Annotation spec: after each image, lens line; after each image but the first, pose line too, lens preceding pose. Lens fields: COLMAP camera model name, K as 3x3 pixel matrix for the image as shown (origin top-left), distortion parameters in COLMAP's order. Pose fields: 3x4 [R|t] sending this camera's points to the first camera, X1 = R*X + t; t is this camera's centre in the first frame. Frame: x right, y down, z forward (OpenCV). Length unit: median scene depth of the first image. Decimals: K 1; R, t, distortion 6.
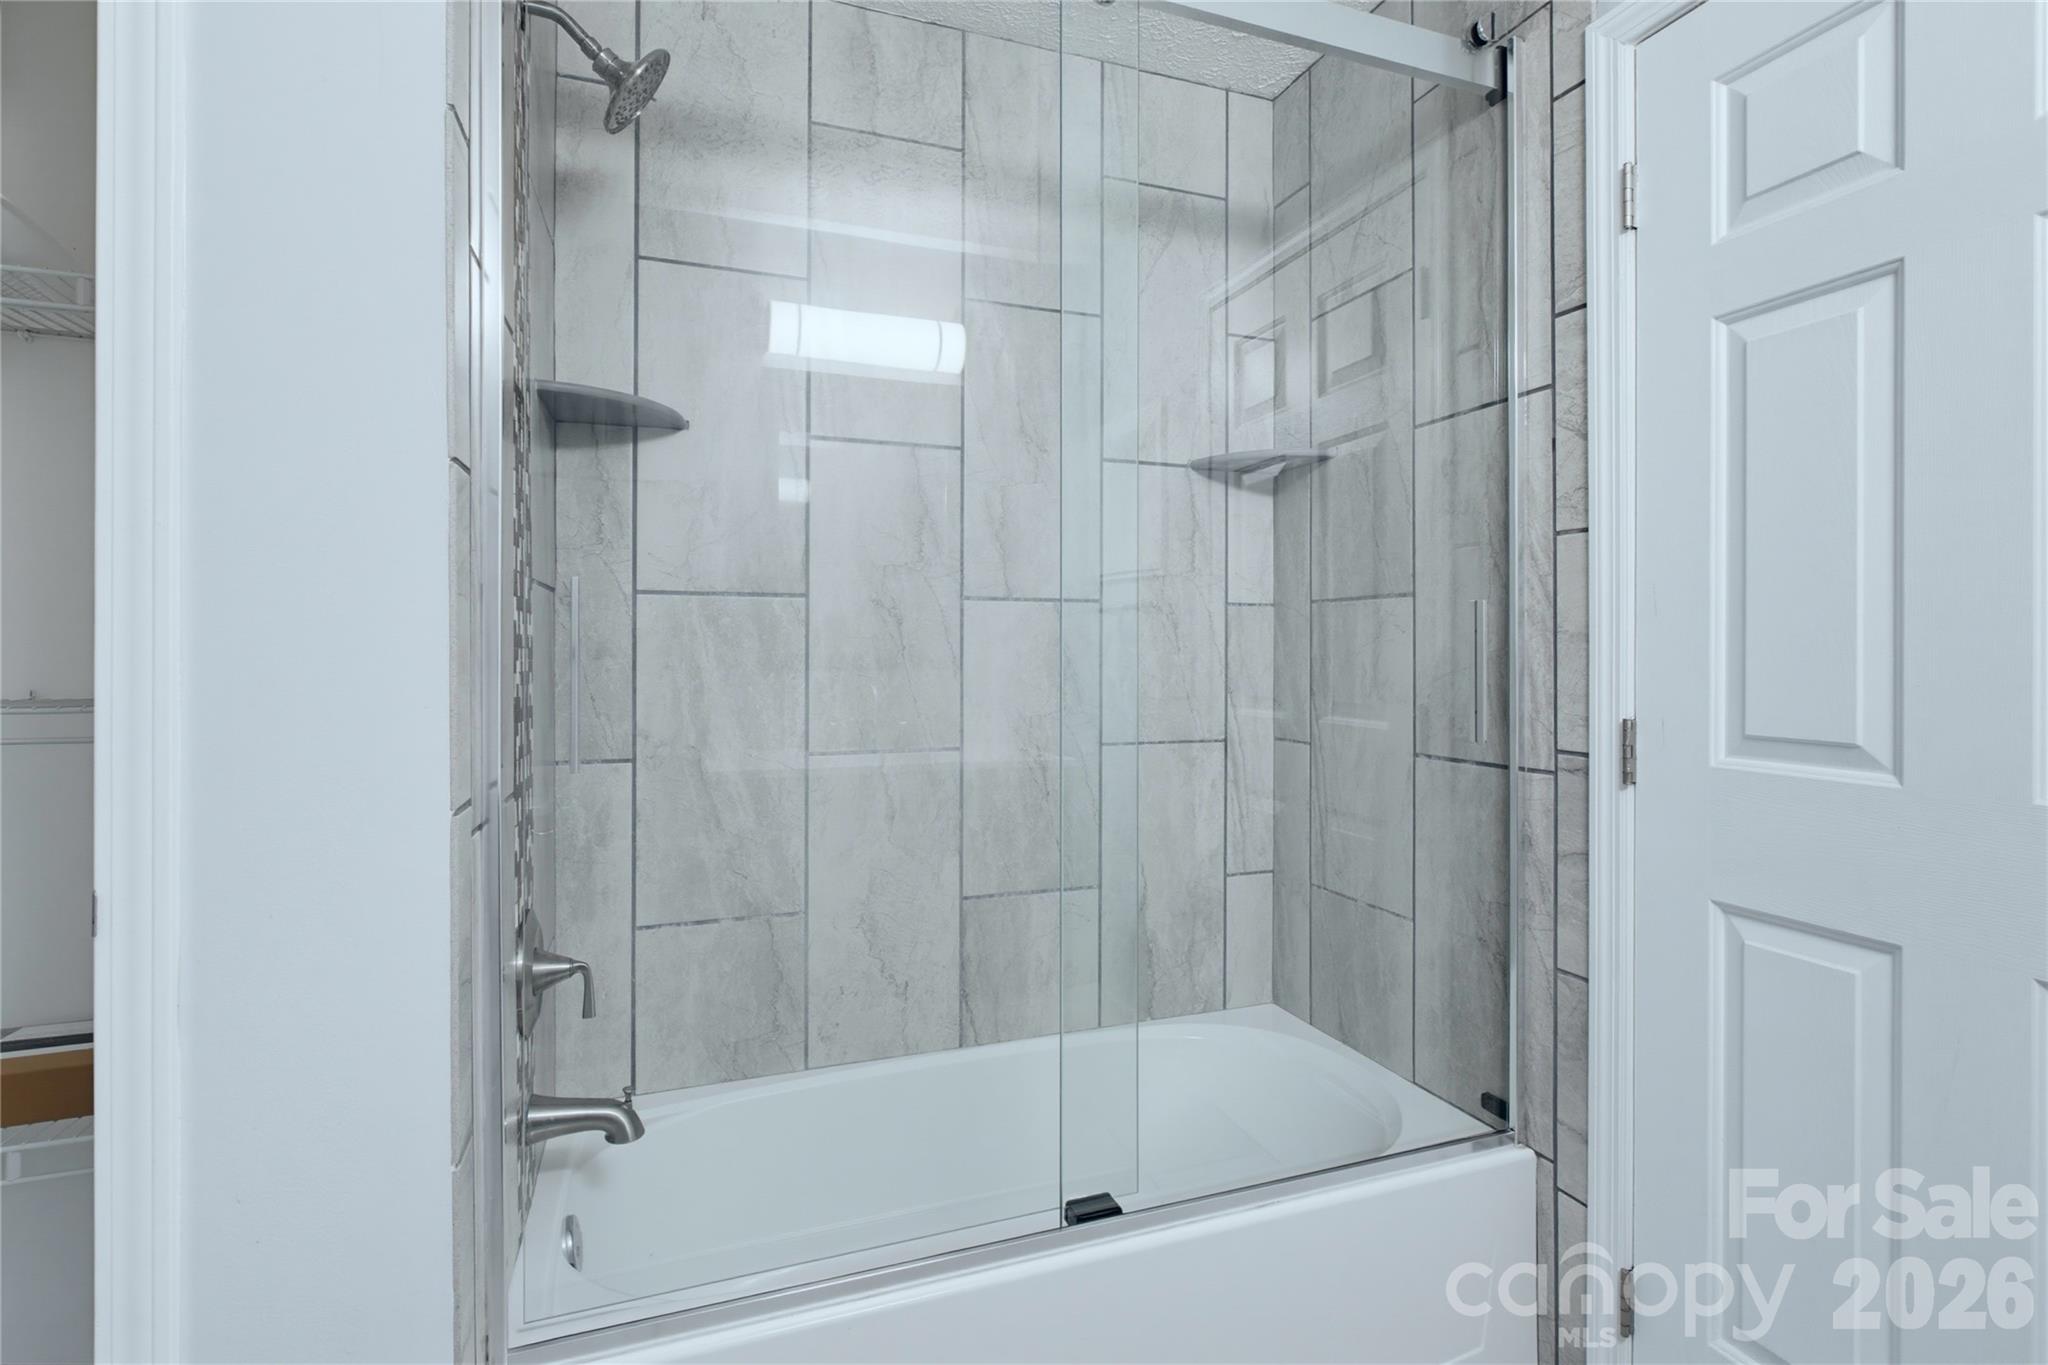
lens RADIAL K [[953.5, 0, 1025.1], [0, 953.5, 645.3], [0, 0, 1]] dist [-0.001202, 0.000359]
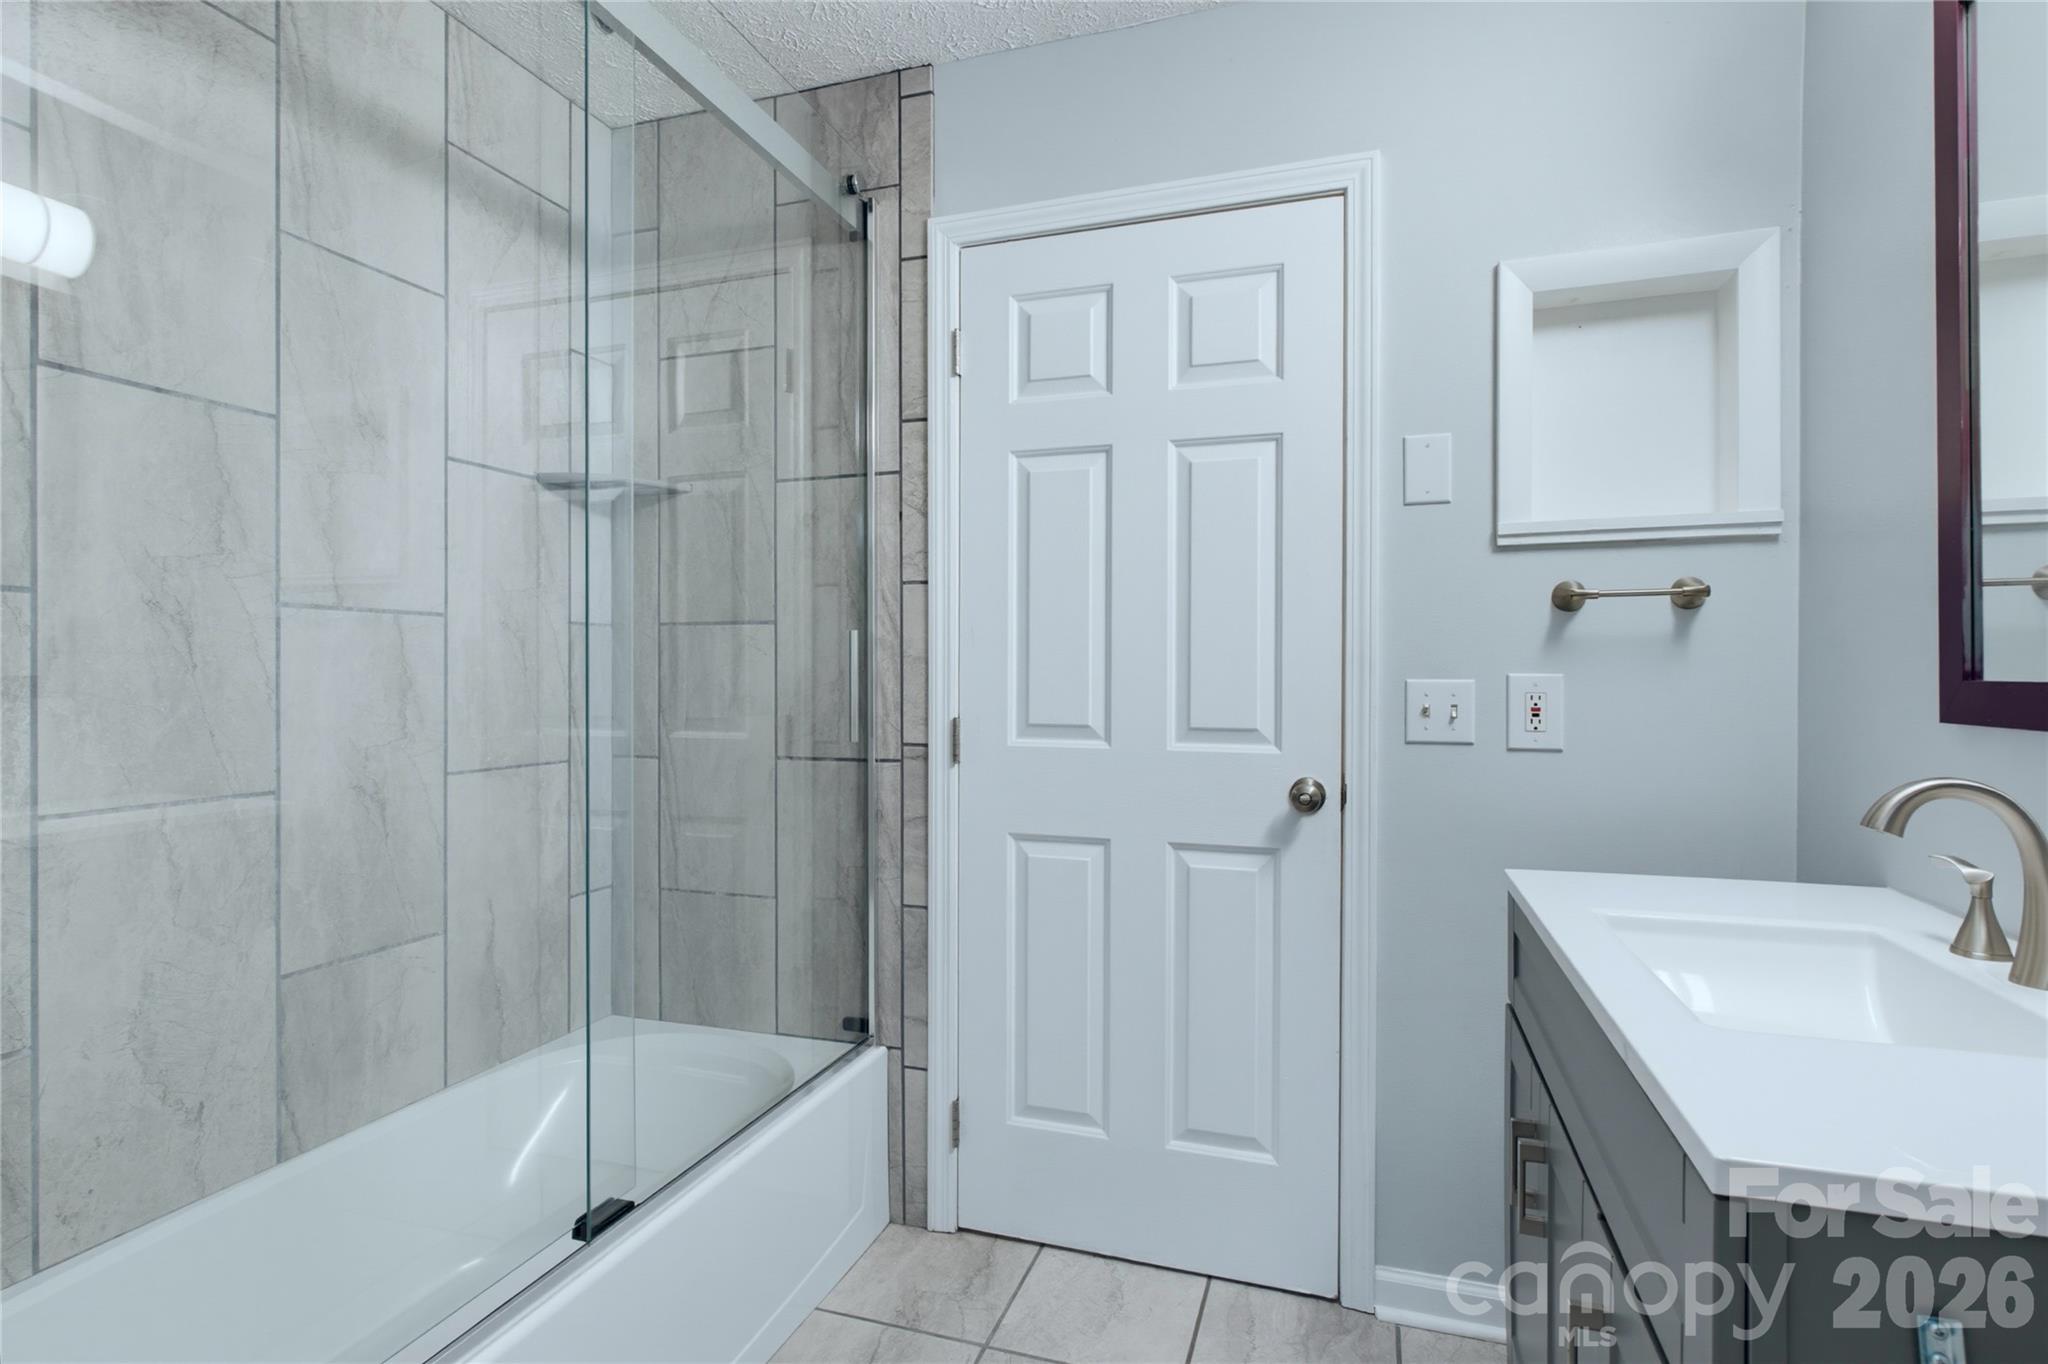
lens RADIAL K [[970.9, 0, 1026.9], [0, 970.9, 672.0], [0, 0, 1]] dist [-0.001426, -0.000513]
pose [[0.631406, -0.001715, 0.775450, -0.359097], [-0.003985, 0.999977, 0.005456, 0.000278], [-0.775442, -0.006535, 0.631385, -0.003168]]
